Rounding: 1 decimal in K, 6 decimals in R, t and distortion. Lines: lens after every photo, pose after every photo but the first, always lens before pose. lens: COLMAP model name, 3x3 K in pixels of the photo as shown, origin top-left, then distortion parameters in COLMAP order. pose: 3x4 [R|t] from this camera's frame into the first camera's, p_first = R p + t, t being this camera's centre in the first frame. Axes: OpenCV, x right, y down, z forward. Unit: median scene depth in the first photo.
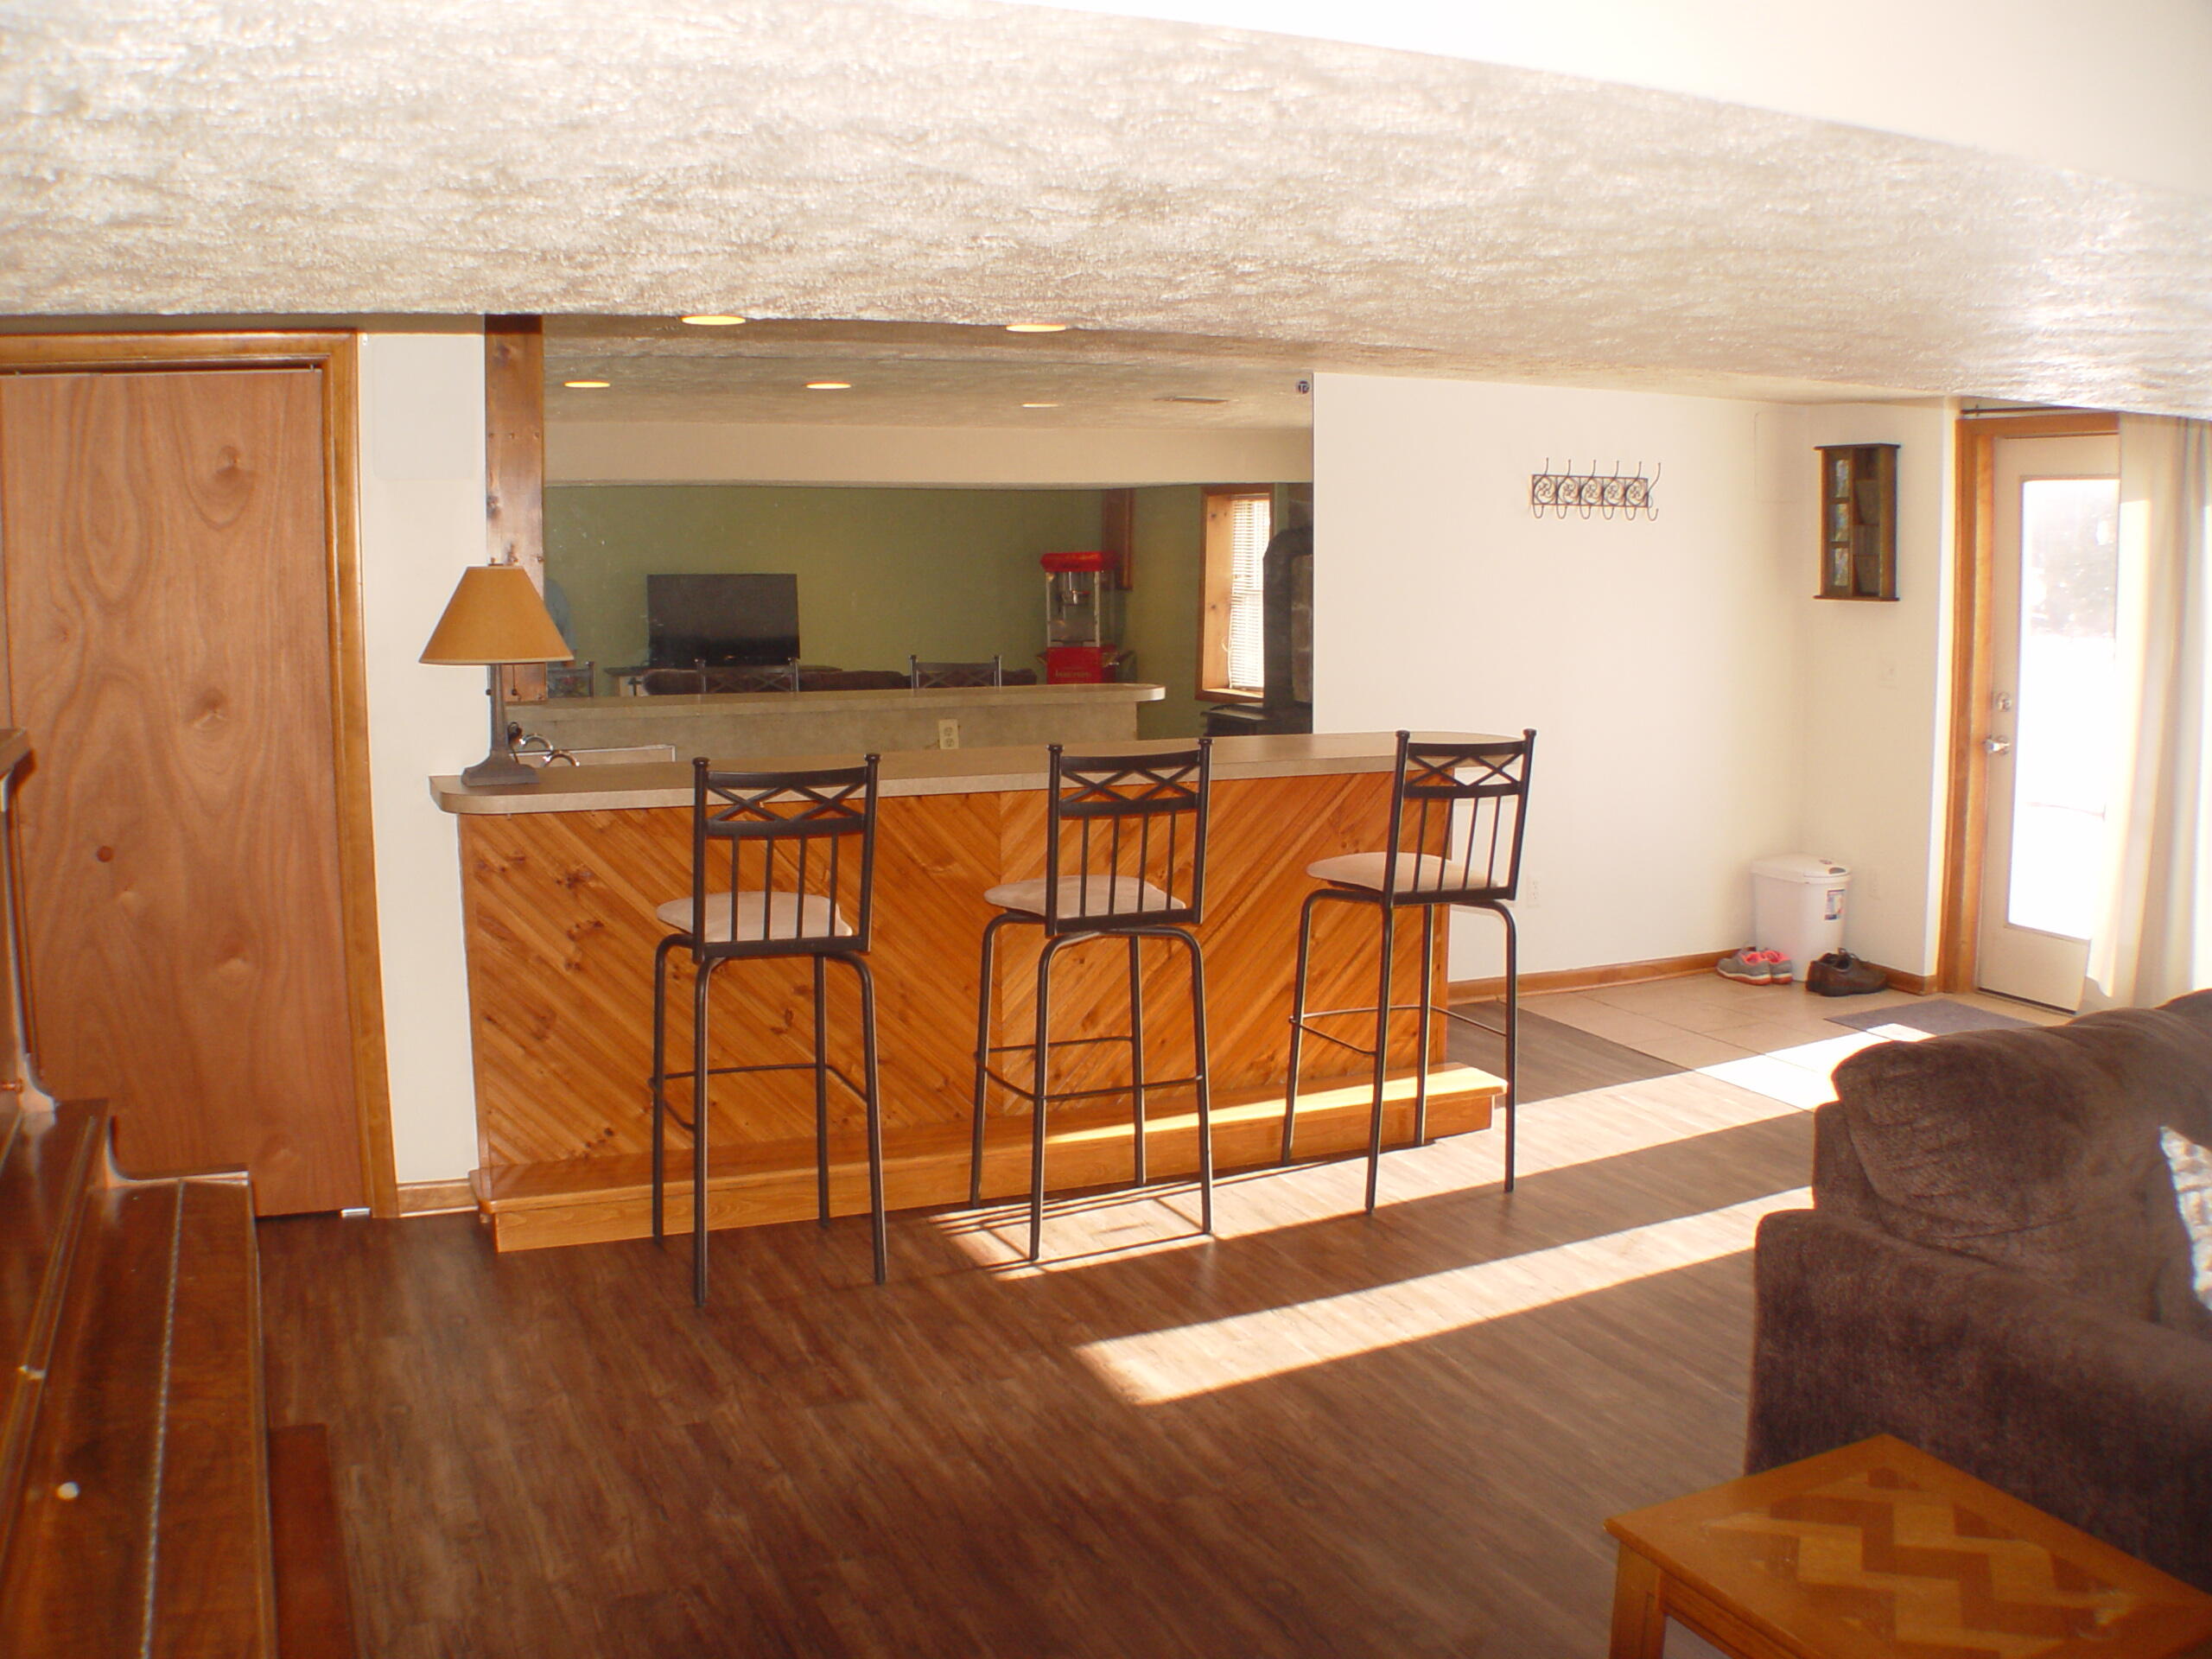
lens RADIAL K [[2046.2, 0, 1106.0], [0, 2046.2, 829.5], [0, 0, 1]] dist [-0.324646, 0.239313]
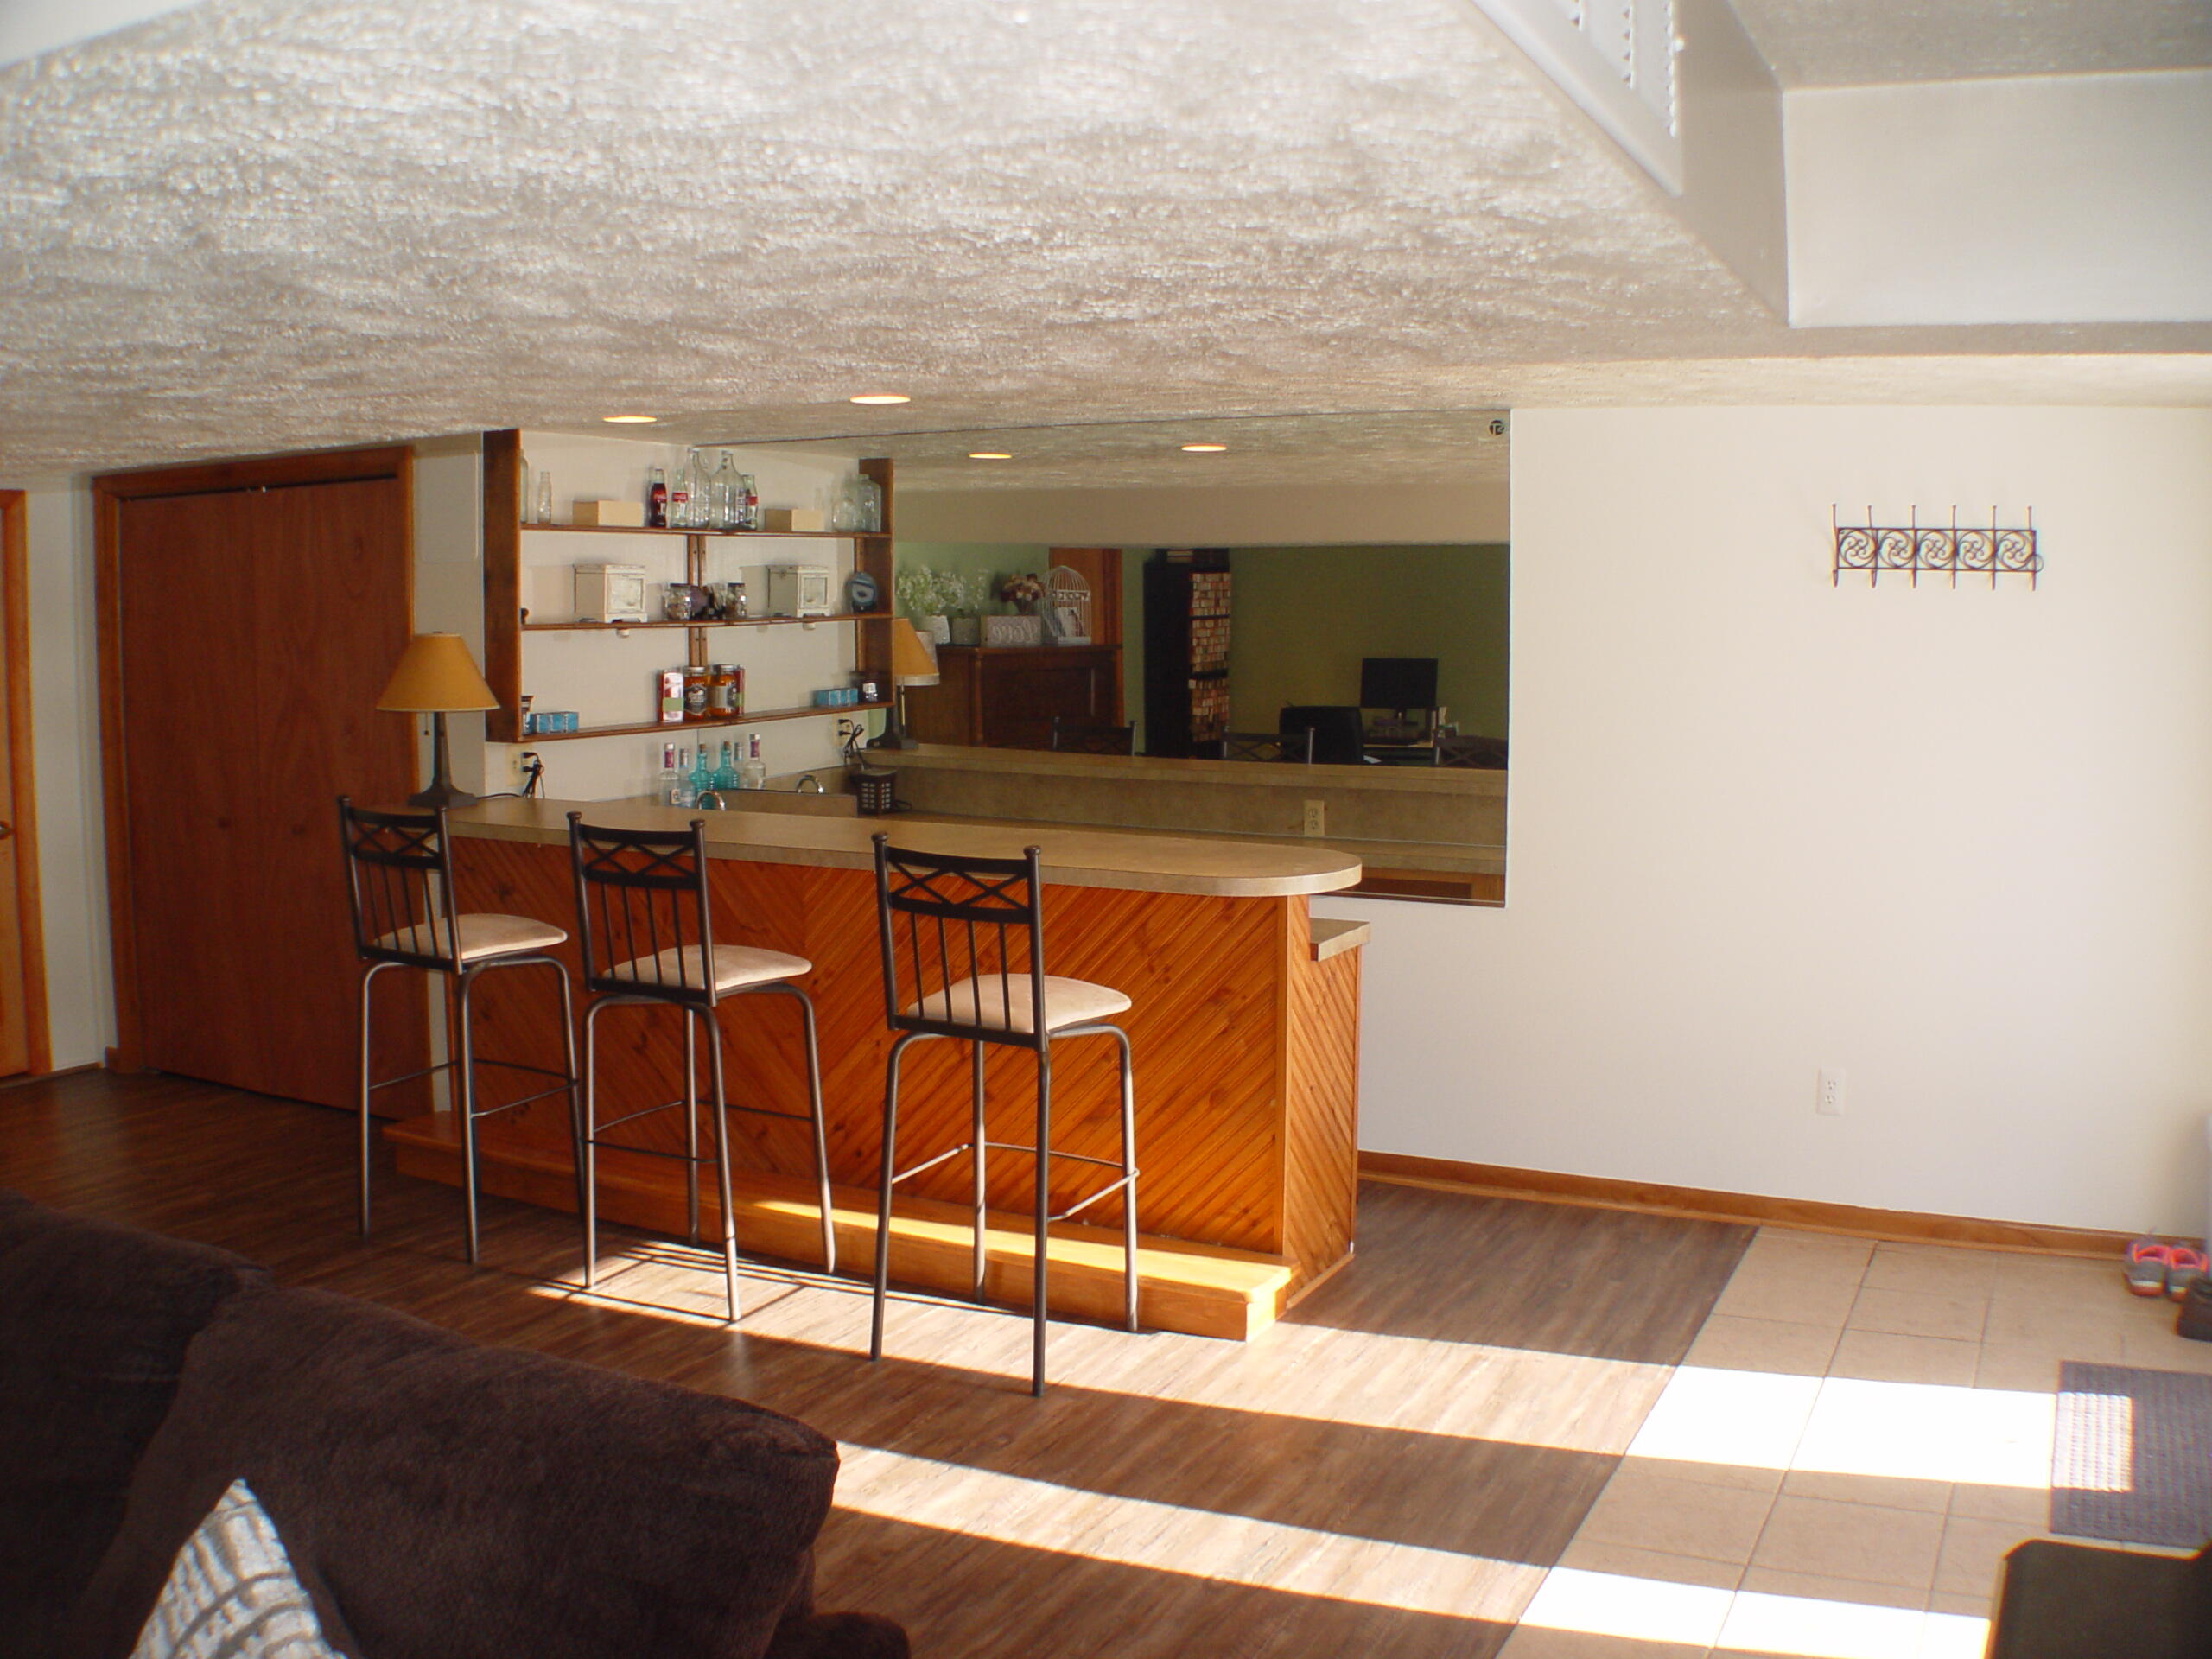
lens RADIAL K [[2046.2, 0, 1106.0], [0, 2046.2, 829.5], [0, 0, 1]] dist [-0.324646, 0.239313]
pose [[0.635743, 0.089423, -0.766704, 0.818569], [-0.108938, 0.993720, 0.025571, -0.076348], [0.764175, 0.067267, 0.641492, 0.463455]]
